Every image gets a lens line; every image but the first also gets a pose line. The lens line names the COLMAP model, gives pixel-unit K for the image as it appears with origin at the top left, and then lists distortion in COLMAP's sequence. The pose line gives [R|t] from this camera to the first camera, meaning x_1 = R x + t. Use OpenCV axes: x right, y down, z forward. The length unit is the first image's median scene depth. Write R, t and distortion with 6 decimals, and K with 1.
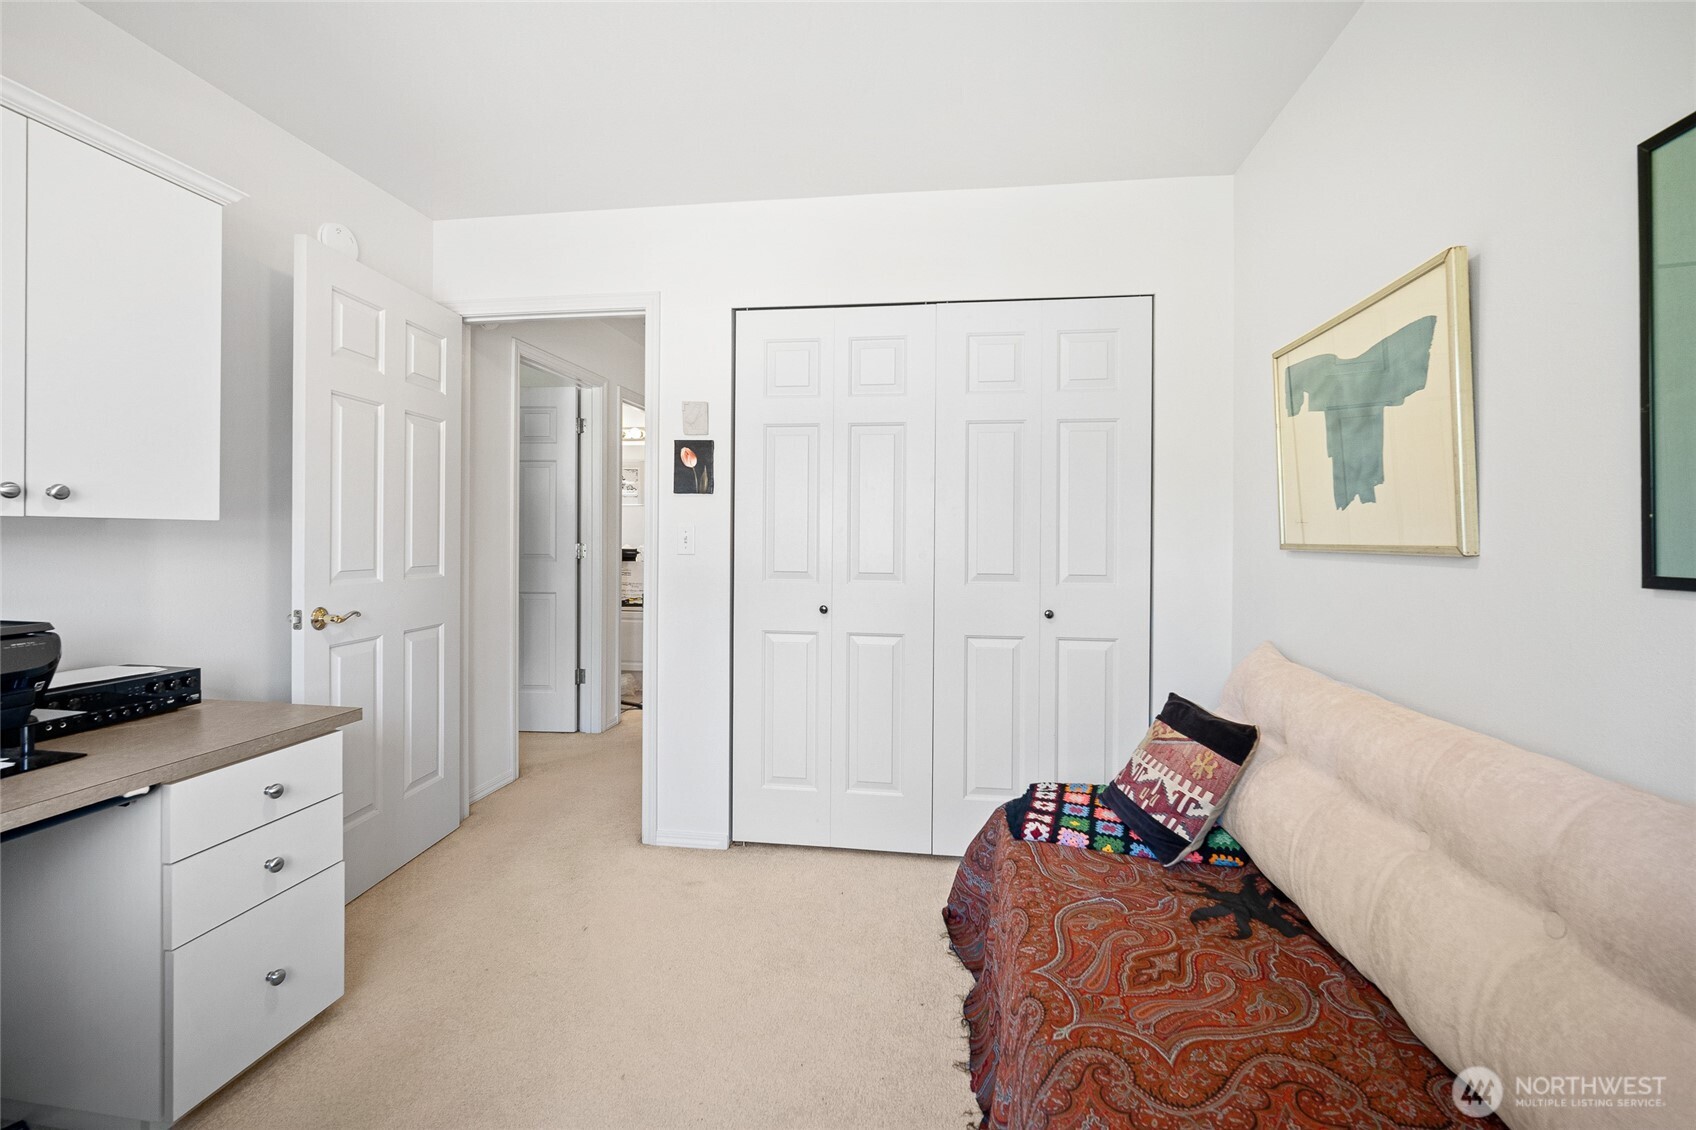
lens RADIAL K [[750.2, 0, 848.3], [0, 750.2, 554.4], [0, 0, 1]] dist [-0.005510, 0.000530]
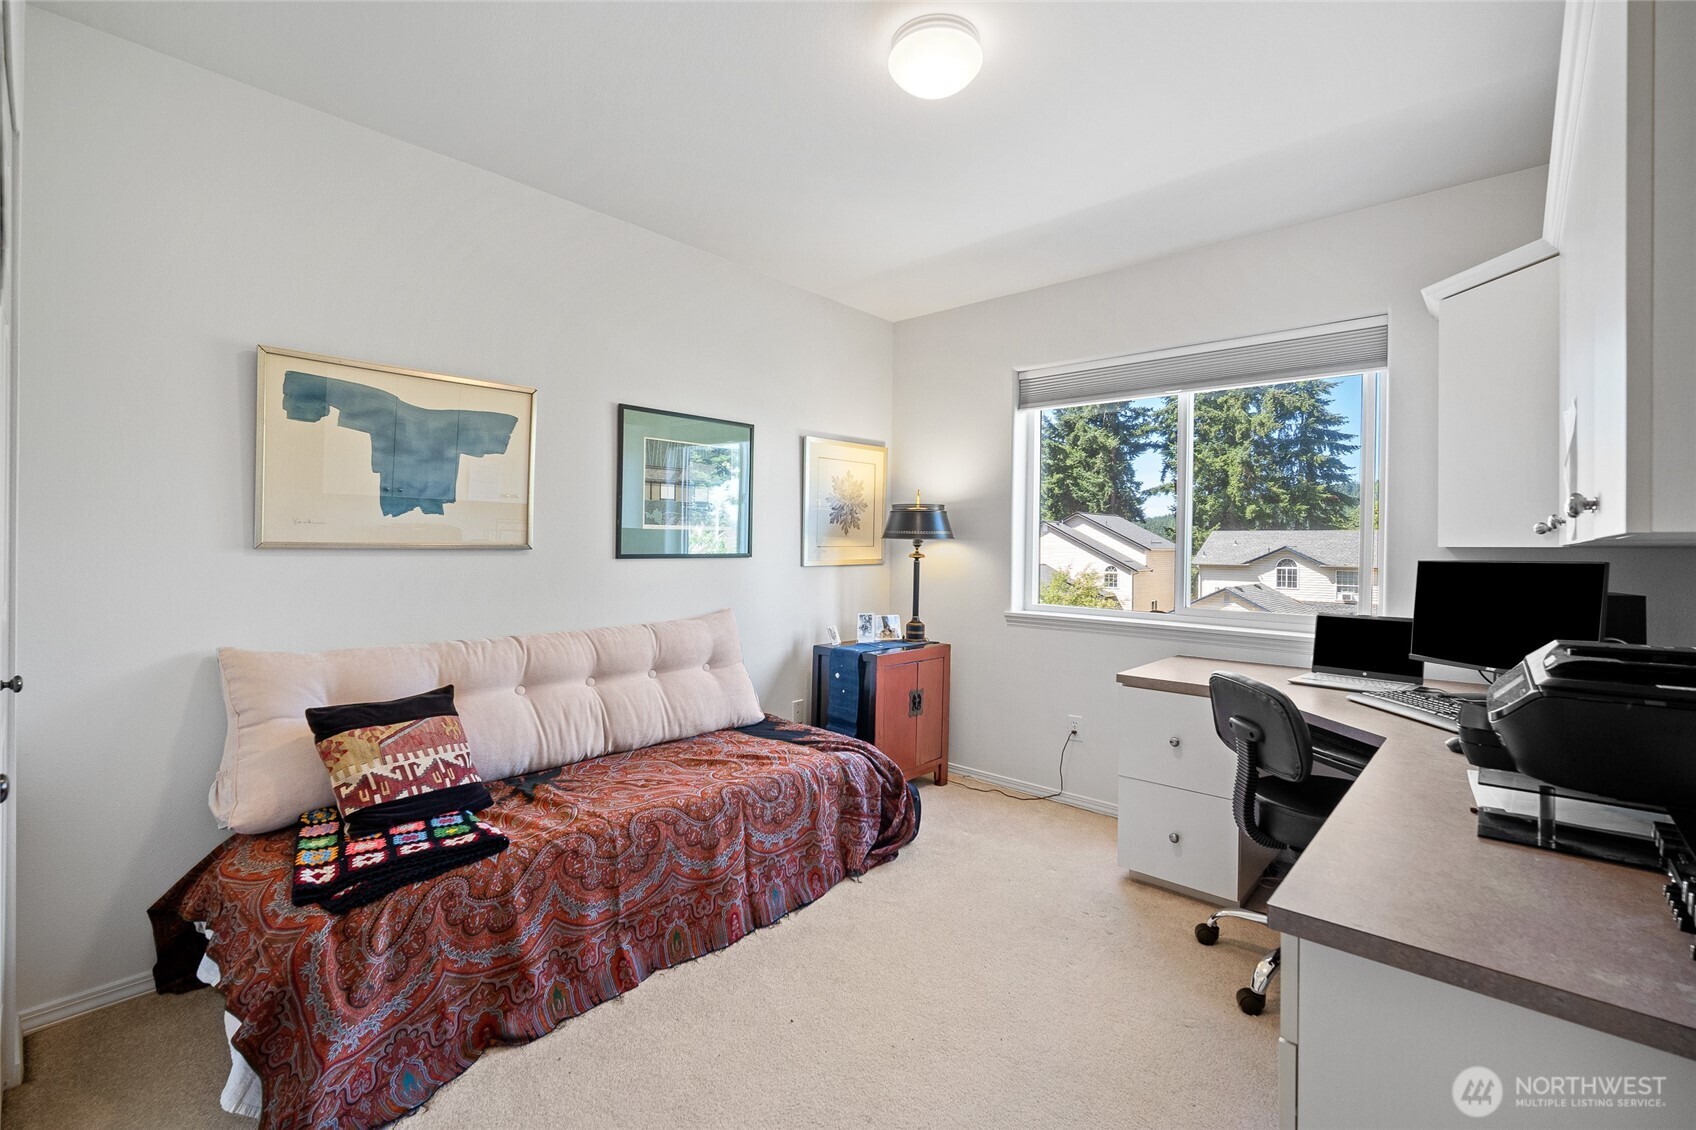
lens RADIAL K [[750.2, 0, 848.3], [0, 750.2, 554.4], [0, 0, 1]] dist [-0.005510, 0.000530]
pose [[-0.828949, -0.023360, 0.558835, -0.712838], [-0.005159, 0.999404, 0.034125, -0.041639], [-0.559300, 0.025405, -0.828576, 1.614434]]
